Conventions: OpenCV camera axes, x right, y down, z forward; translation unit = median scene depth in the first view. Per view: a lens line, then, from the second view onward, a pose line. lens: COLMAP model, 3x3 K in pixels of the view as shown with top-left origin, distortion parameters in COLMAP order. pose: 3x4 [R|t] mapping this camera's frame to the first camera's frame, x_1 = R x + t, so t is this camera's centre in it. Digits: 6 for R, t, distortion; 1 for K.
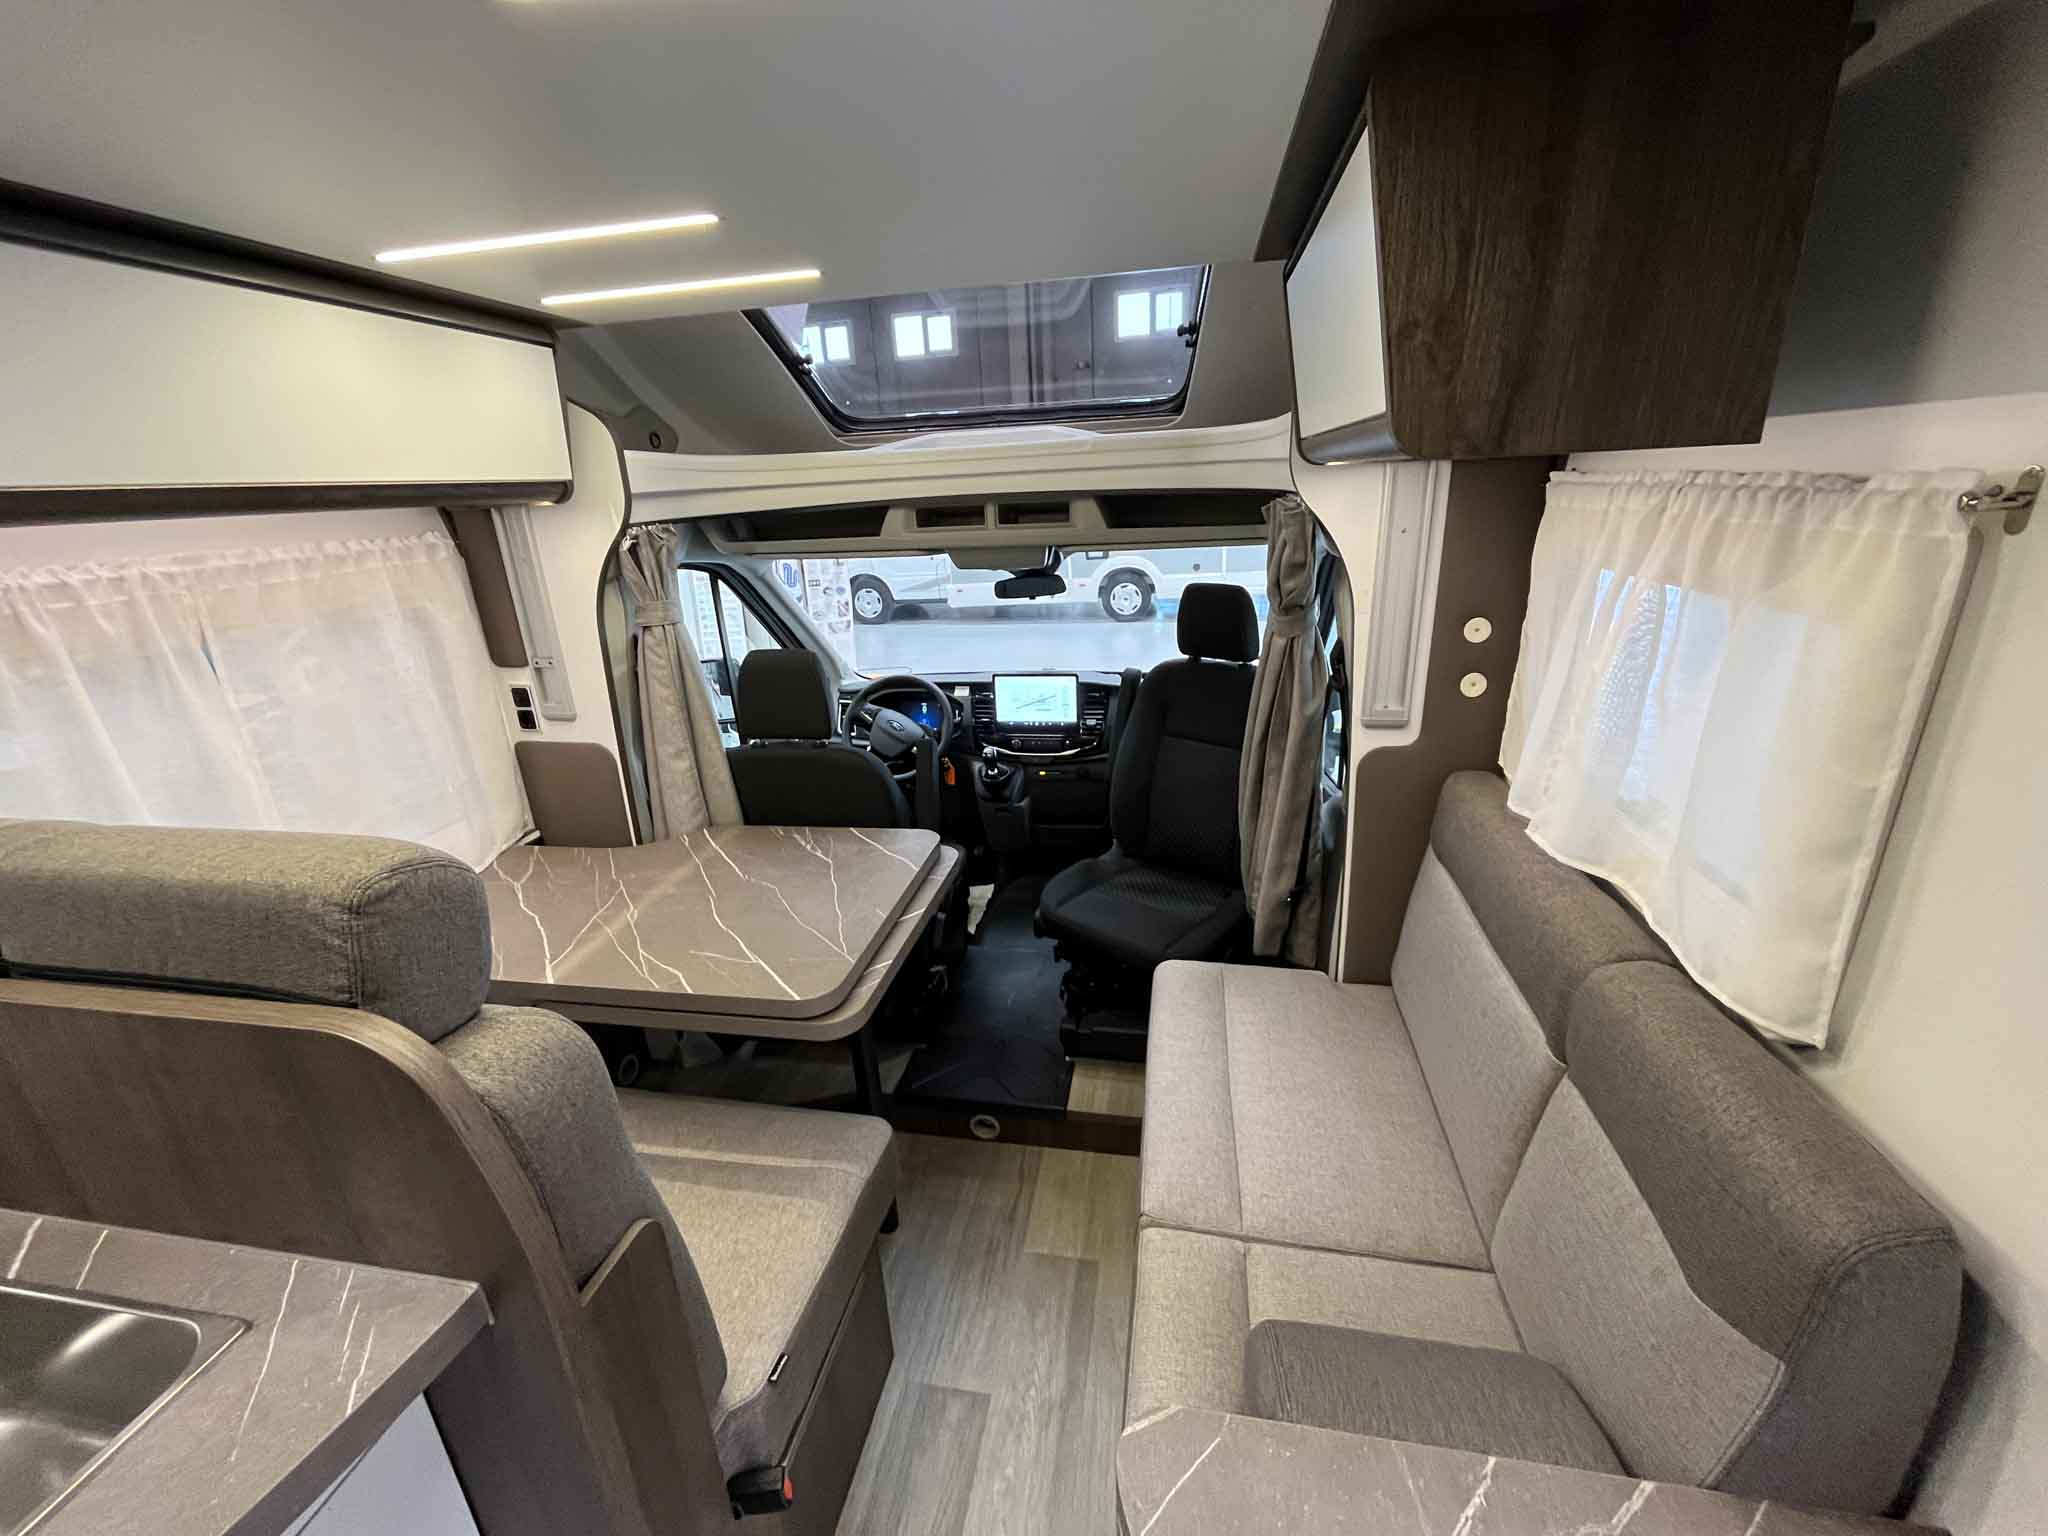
lens RADIAL K [[833.2, 0, 1017.9], [0, 833.2, 760.2], [0, 0, 1]] dist [-0.002860, -0.000807]
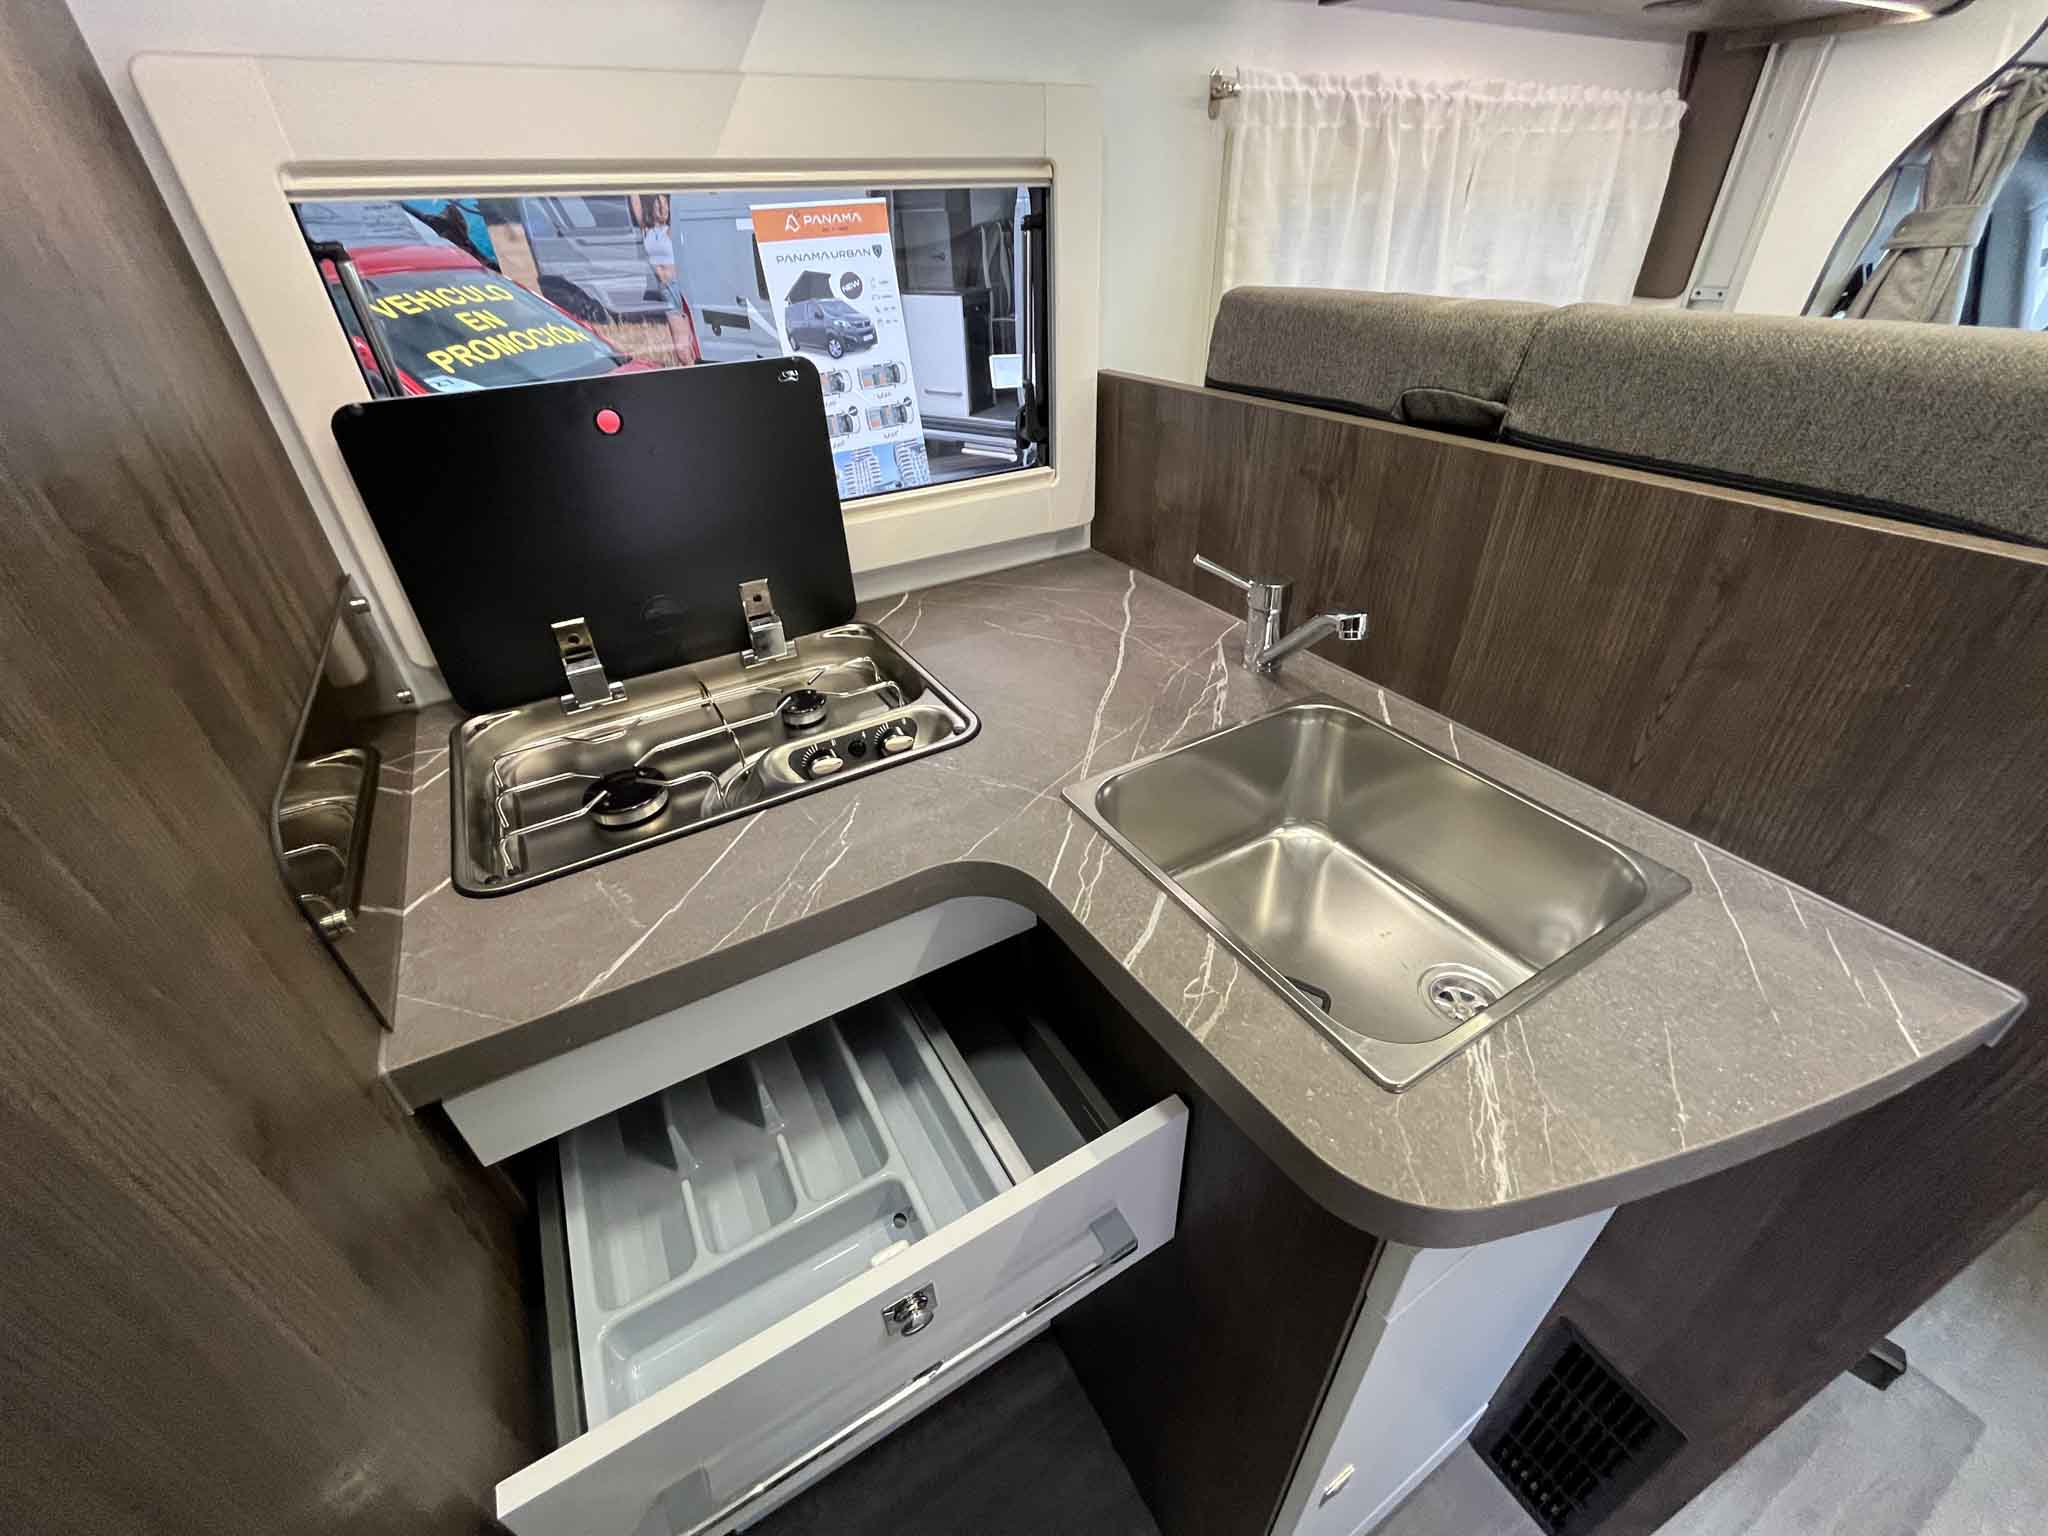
lens RADIAL K [[833.2, 0, 1026.0], [0, 833.2, 765.9], [0, 0, 1]] dist [-0.002860, -0.000807]
pose [[0.657465, 0.438281, -0.612902, -0.283901], [-0.240875, 0.892995, 0.380184, 0.124682], [0.713946, -0.102325, 0.692684, -0.046051]]
